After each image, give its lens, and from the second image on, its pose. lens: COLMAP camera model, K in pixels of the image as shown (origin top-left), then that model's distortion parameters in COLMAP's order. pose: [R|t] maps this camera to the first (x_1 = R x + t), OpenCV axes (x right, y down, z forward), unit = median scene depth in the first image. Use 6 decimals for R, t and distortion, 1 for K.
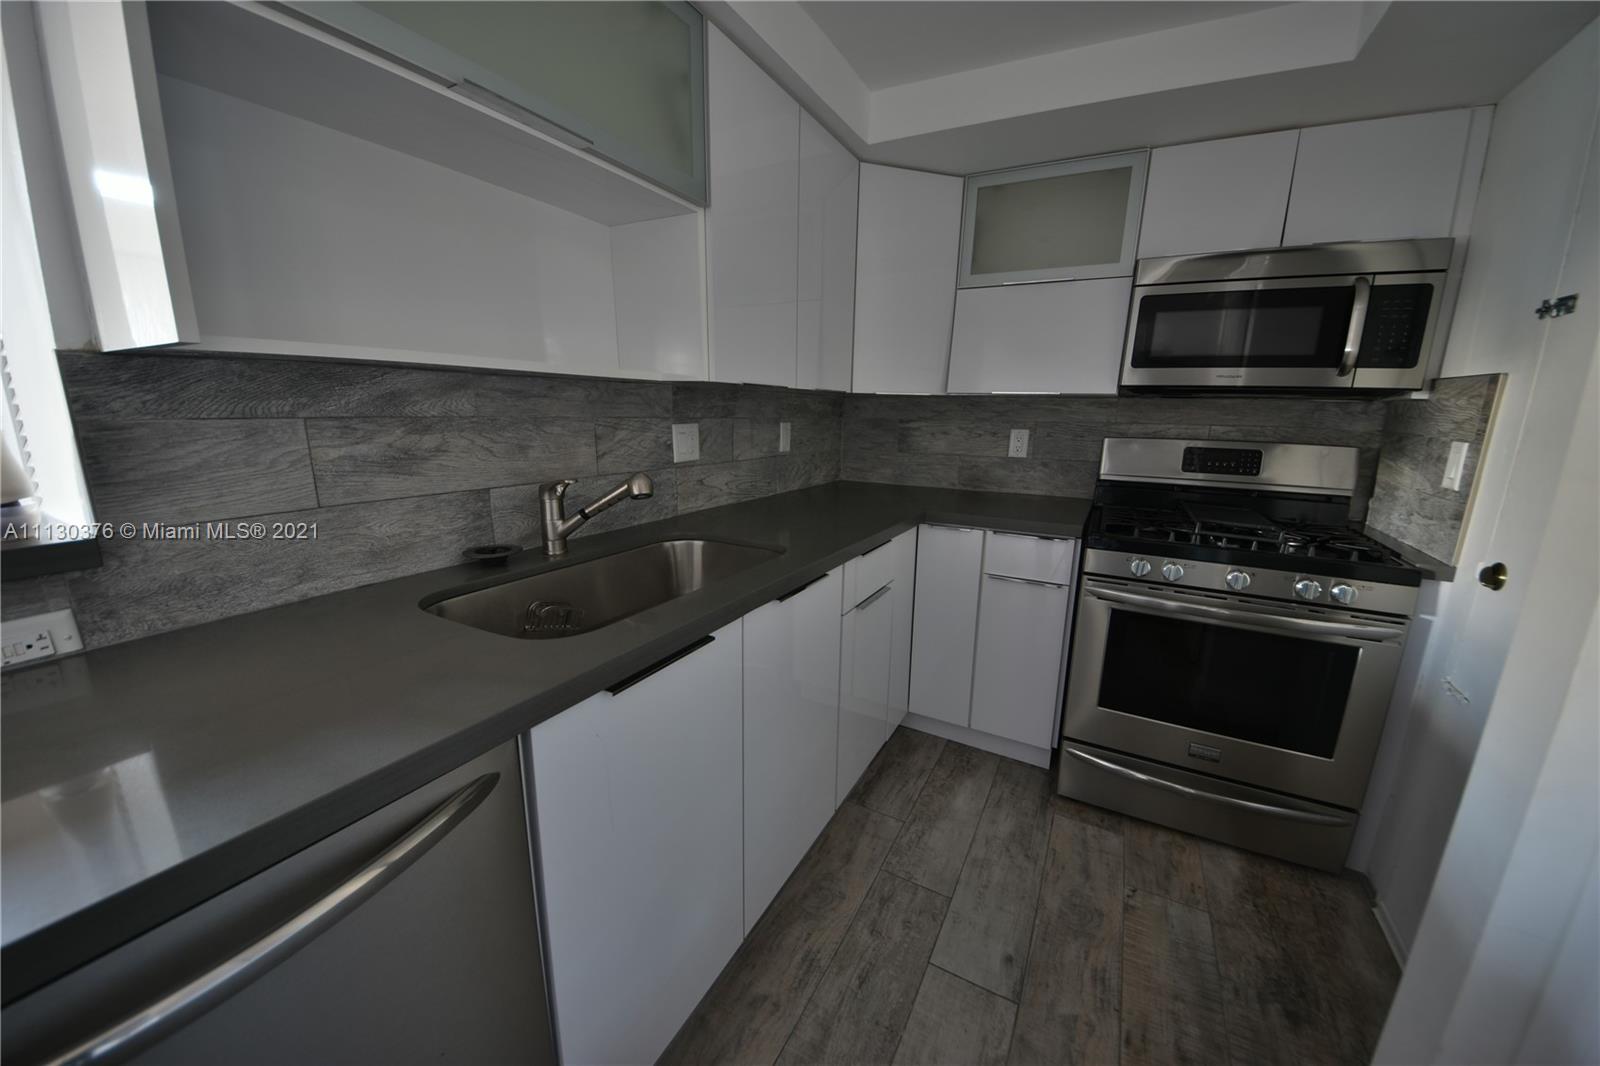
lens RADIAL K [[572.9, 0, 821.2], [0, 572.9, 535.3], [0, 0, 1]] dist [0.019599, -0.015200]
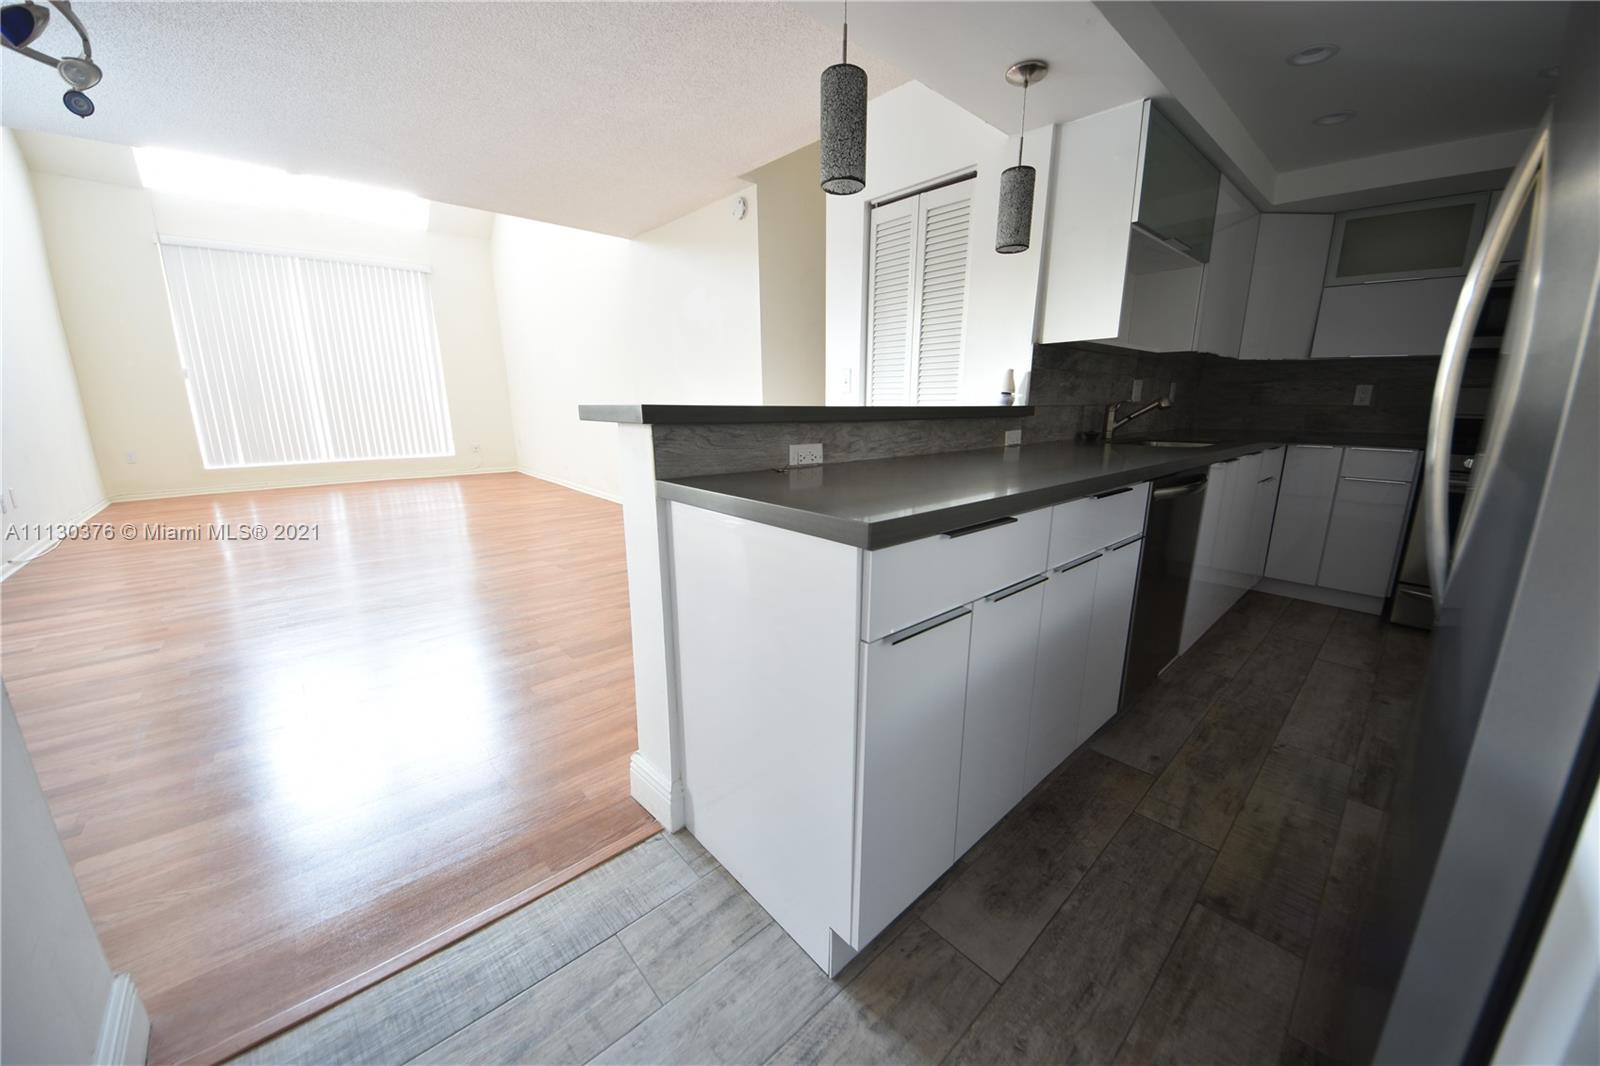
lens RADIAL K [[566.8, 0, 818.3], [0, 566.8, 531.9], [0, 0, 1]] dist [0.042620, -0.028391]
pose [[0.943601, 0.058366, -0.325900, -0.582729], [-0.057285, 0.998274, 0.012922, 0.311872], [0.326092, 0.006476, 0.945316, -1.006309]]
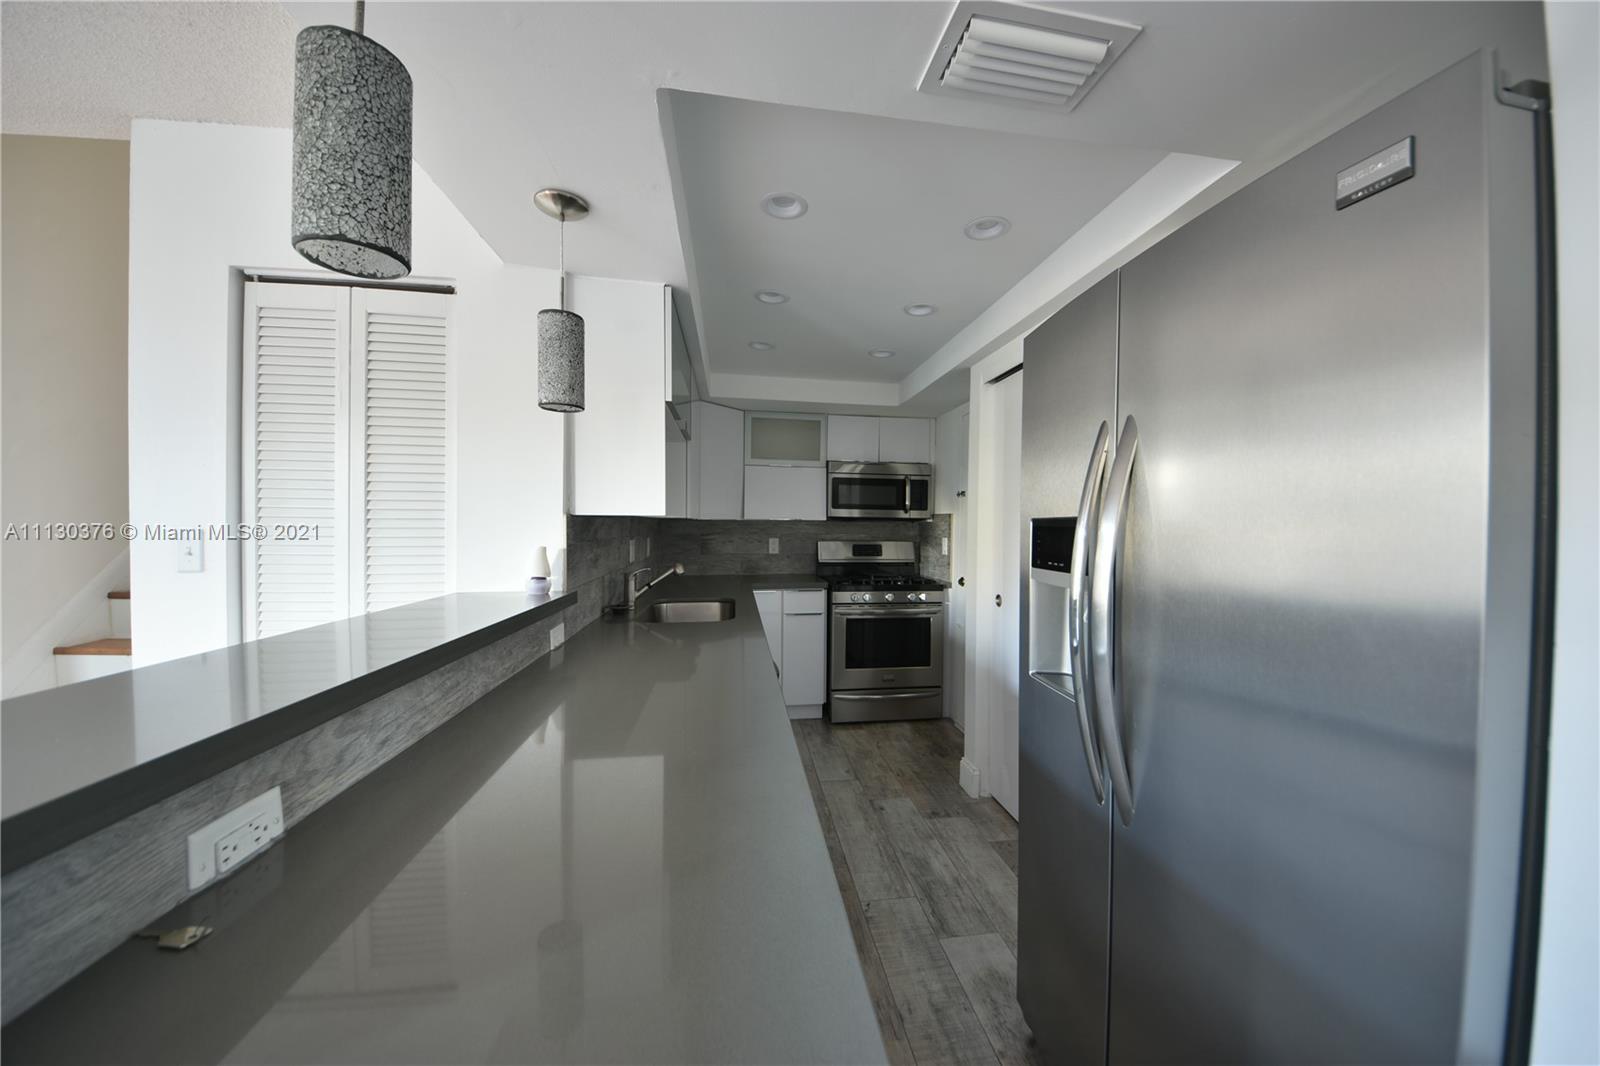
lens RADIAL K [[566.8, 0, 818.3], [0, 566.8, 531.9], [0, 0, 1]] dist [0.042620, -0.028391]
pose [[0.806560, -0.022516, 0.590723, -0.821380], [0.138106, 0.978799, -0.151260, 0.115808], [-0.574794, 0.203583, 0.792569, -0.683121]]
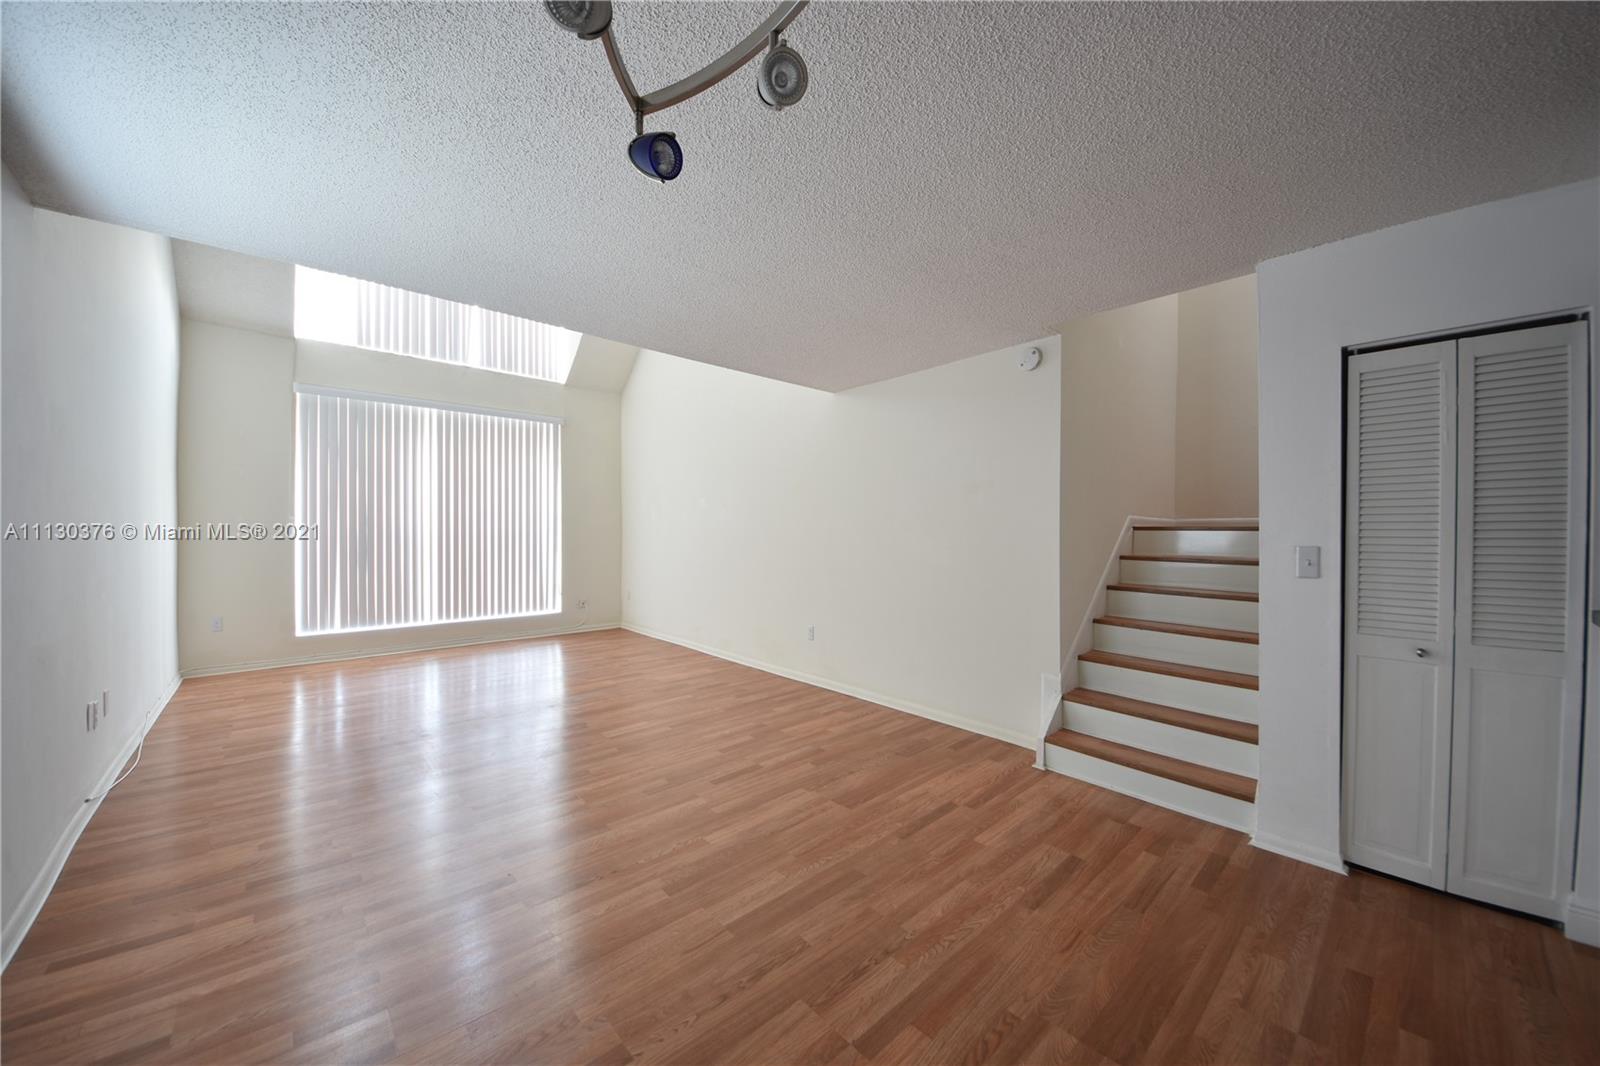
lens RADIAL K [[572.9, 0, 821.2], [0, 572.9, 535.3], [0, 0, 1]] dist [0.019599, -0.015200]
pose [[0.941702, -0.020477, -0.335826, -1.720998], [-0.051636, 0.977524, -0.204401, 0.126113], [0.332463, 0.209825, 0.919479, -0.921510]]
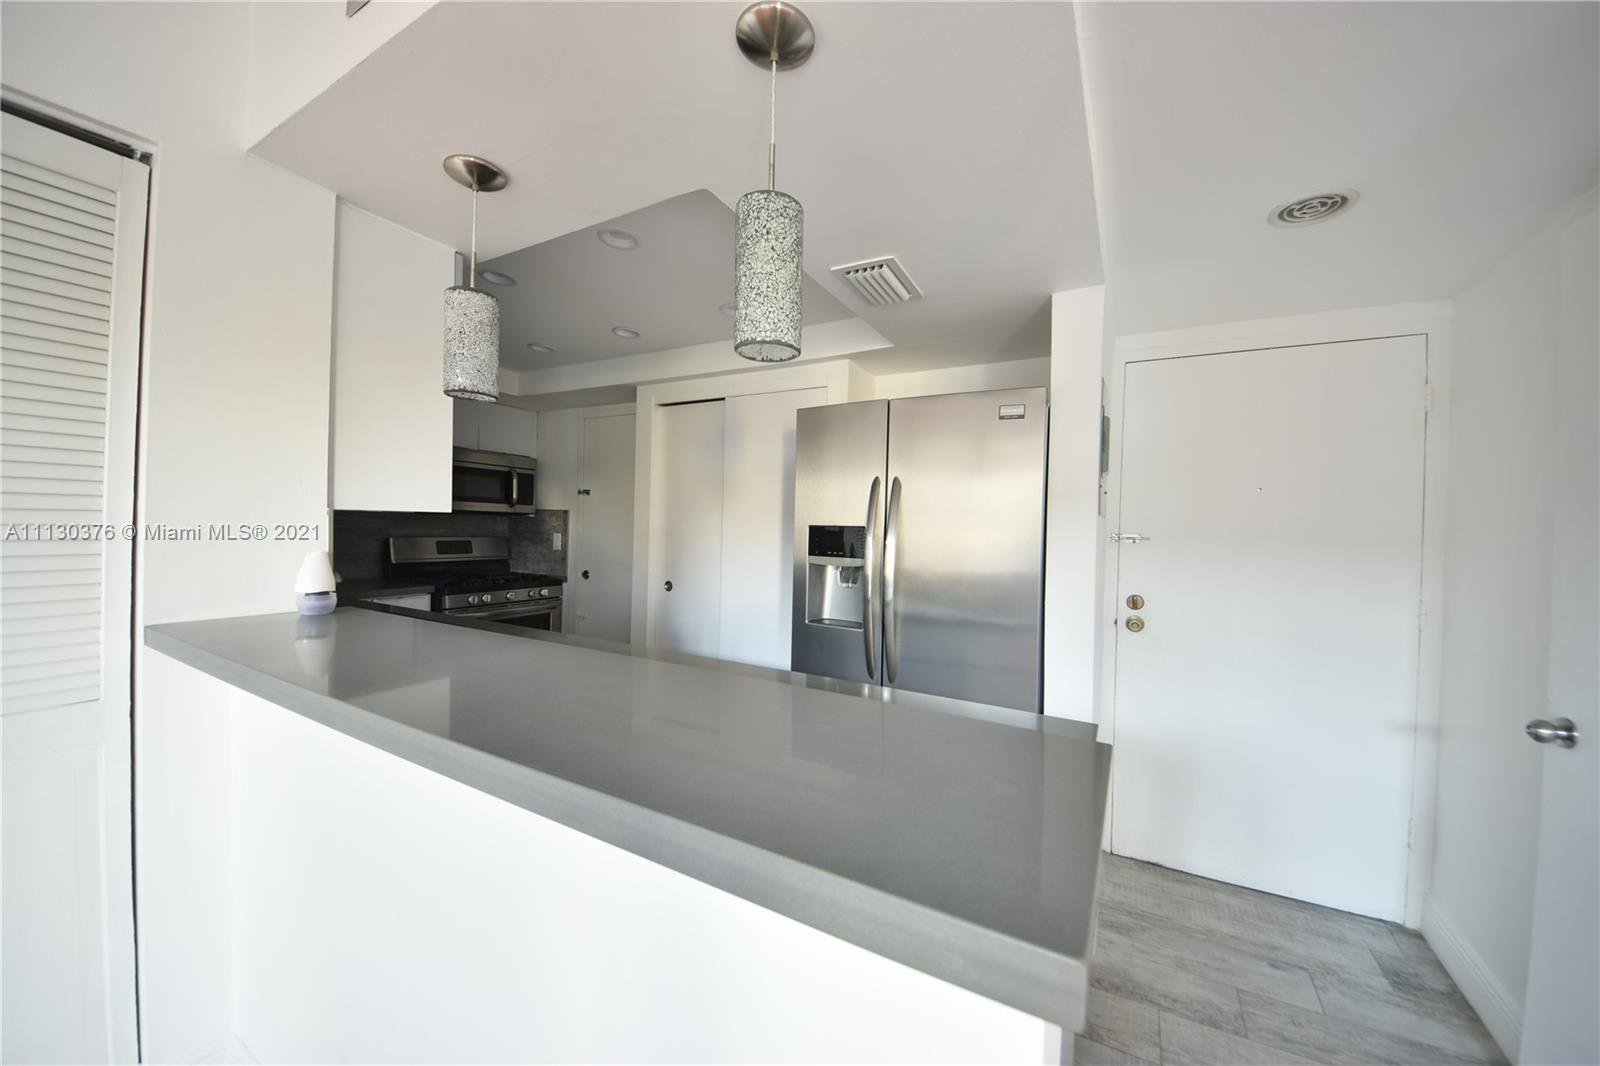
lens RADIAL K [[566.8, 0, 818.3], [0, 566.8, 531.9], [0, 0, 1]] dist [0.042620, -0.028391]
pose [[0.020720, -0.031149, 0.999300, -1.375490], [0.191546, 0.981123, 0.026610, 0.001422], [-0.981265, 0.190861, 0.026295, -0.274377]]
